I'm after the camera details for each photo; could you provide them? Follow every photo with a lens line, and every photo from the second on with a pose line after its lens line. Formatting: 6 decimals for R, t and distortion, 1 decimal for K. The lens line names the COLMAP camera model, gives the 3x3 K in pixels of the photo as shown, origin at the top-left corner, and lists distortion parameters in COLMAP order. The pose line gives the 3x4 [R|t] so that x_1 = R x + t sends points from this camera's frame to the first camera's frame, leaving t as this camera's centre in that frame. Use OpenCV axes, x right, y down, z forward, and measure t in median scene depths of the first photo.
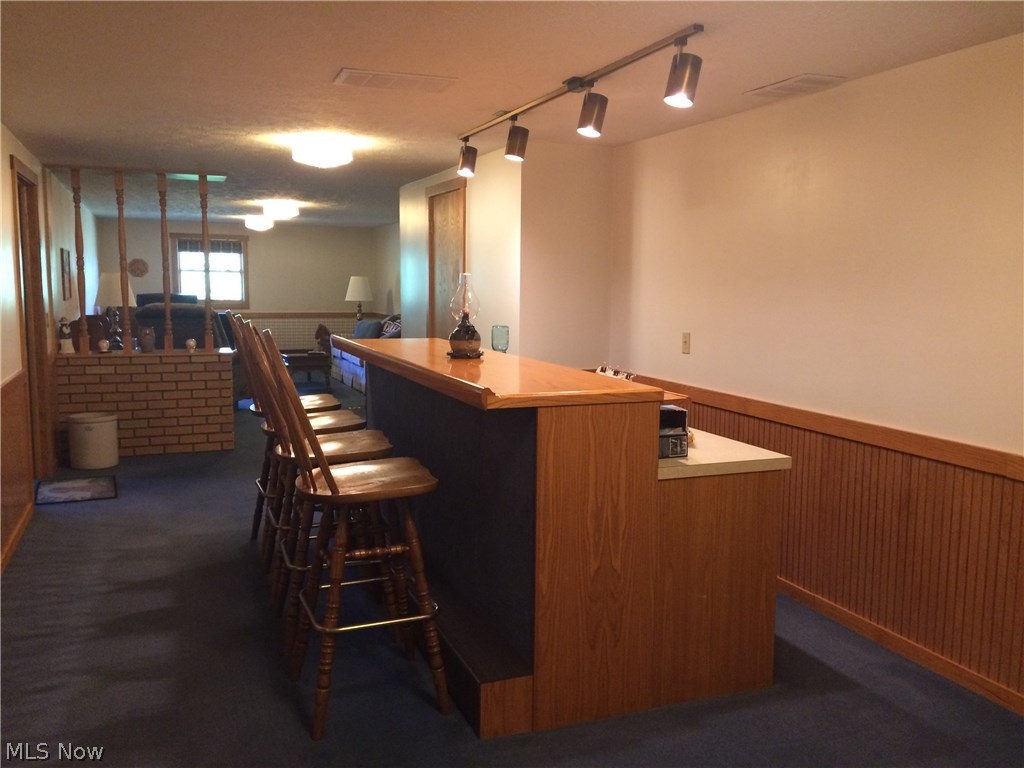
lens RADIAL K [[872.7, 0, 516.3], [0, 872.7, 386.9], [0, 0, 1]] dist [0.062218, -0.083210]
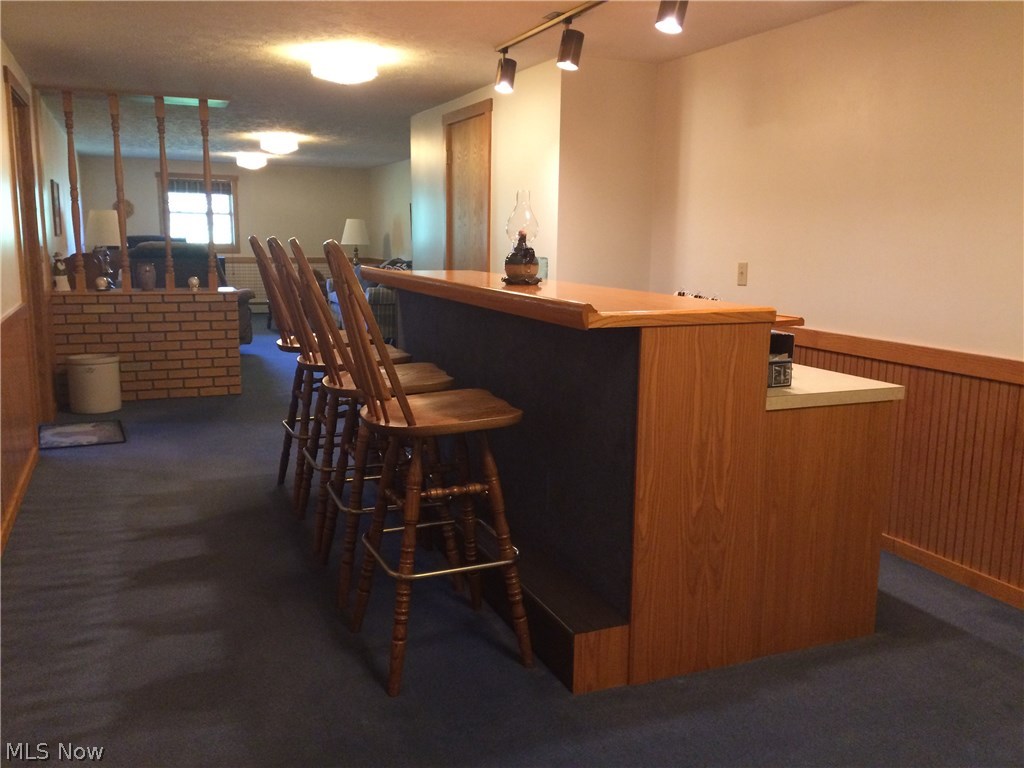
lens RADIAL K [[872.7, 0, 516.0], [0, 872.7, 386.1], [0, 0, 1]] dist [0.062218, -0.083210]
pose [[0.999740, -0.001799, 0.022720, -0.082559], [0.000618, 0.998654, 0.051870, 0.024747], [-0.022783, -0.051842, 0.998395, 0.078173]]
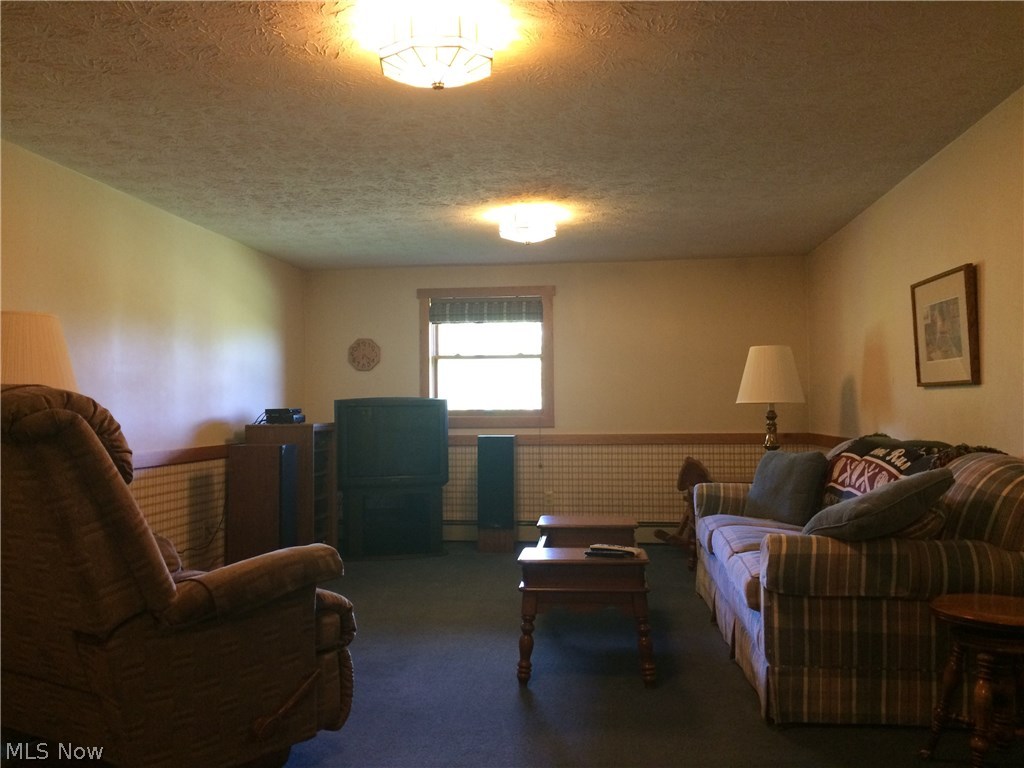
lens RADIAL K [[872.7, 0, 518.0], [0, 872.7, 388.5], [0, 0, 1]] dist [0.062218, -0.083210]
pose [[0.880600, -0.029976, -0.472912, -0.289864], [-0.039736, 0.989811, -0.136731, -0.144170], [0.472192, 0.139197, 0.870436, 1.914521]]
